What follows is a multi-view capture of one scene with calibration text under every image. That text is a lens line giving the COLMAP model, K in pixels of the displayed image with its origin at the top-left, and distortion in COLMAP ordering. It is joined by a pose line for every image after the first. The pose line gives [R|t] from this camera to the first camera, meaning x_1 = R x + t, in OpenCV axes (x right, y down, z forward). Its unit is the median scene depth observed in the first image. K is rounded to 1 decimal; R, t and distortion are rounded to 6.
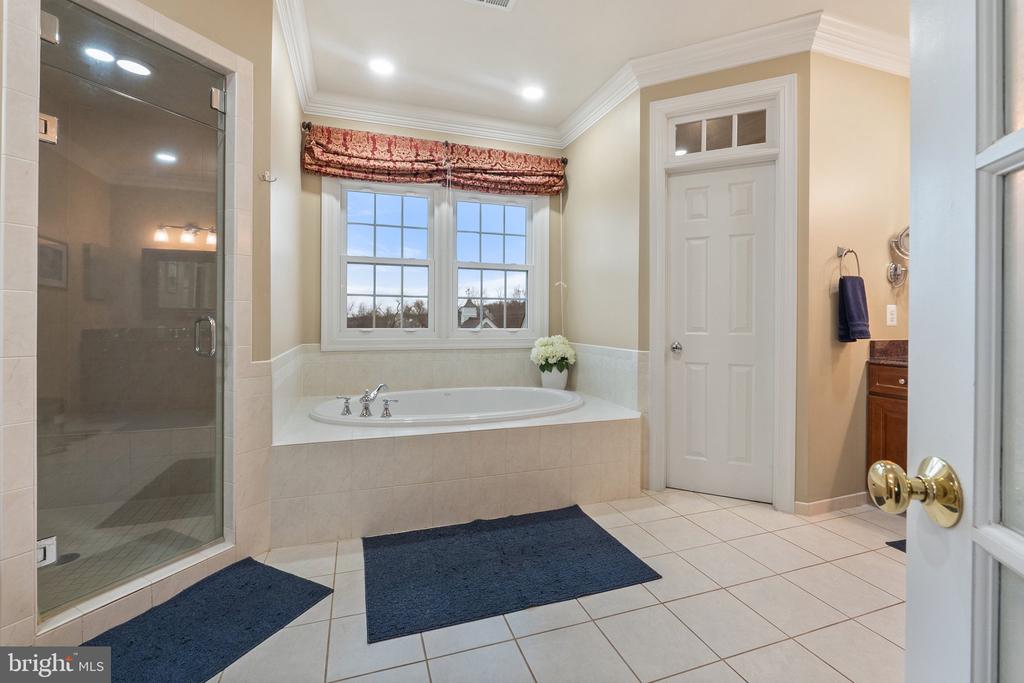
lens RADIAL K [[438.8, 0, 506.8], [0, 438.8, 325.9], [0, 0, 1]] dist [-0.003185, -0.000724]
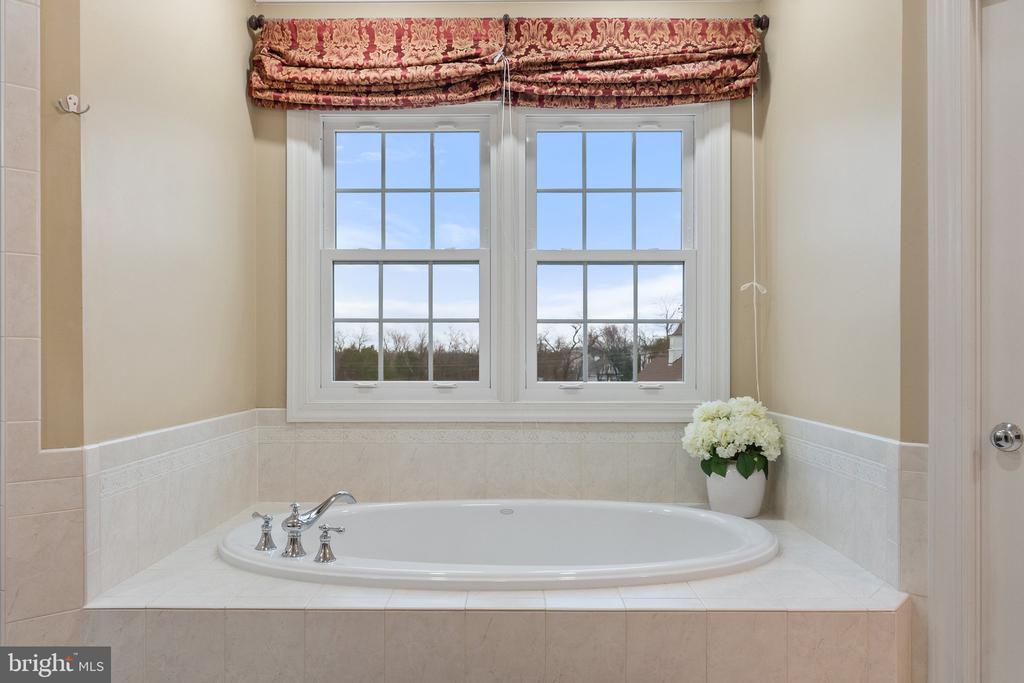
lens RADIAL K [[741.1, 0, 511.1], [0, 741.1, 366.2], [0, 0, 1]] dist [-0.001354, 0.004478]
pose [[0.945735, -0.002360, -0.324932, 0.149228], [0.001705, 0.999996, -0.002301, -0.010770], [0.324936, 0.001622, 0.945735, 0.188918]]
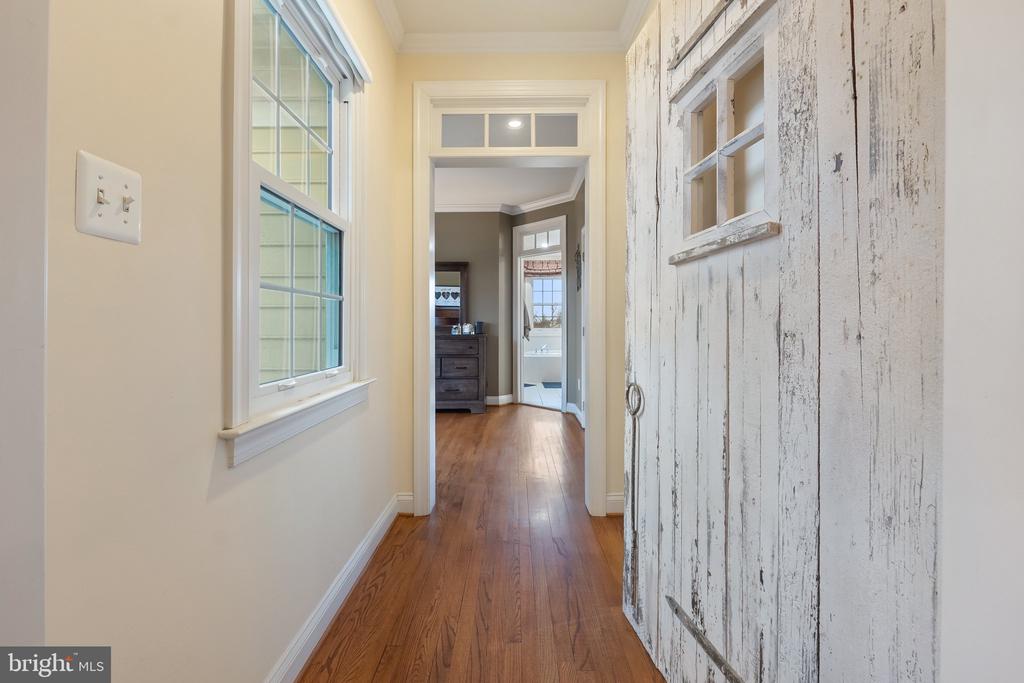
lens RADIAL K [[438.8, 0, 511.5], [0, 438.8, 331.9], [0, 0, 1]] dist [-0.003185, -0.000724]
pose [[0.943608, -0.001153, -0.331064, 0.440510], [0.000676, 0.999999, -0.001554, 0.033592], [0.331065, 0.001243, 0.943607, -1.717948]]
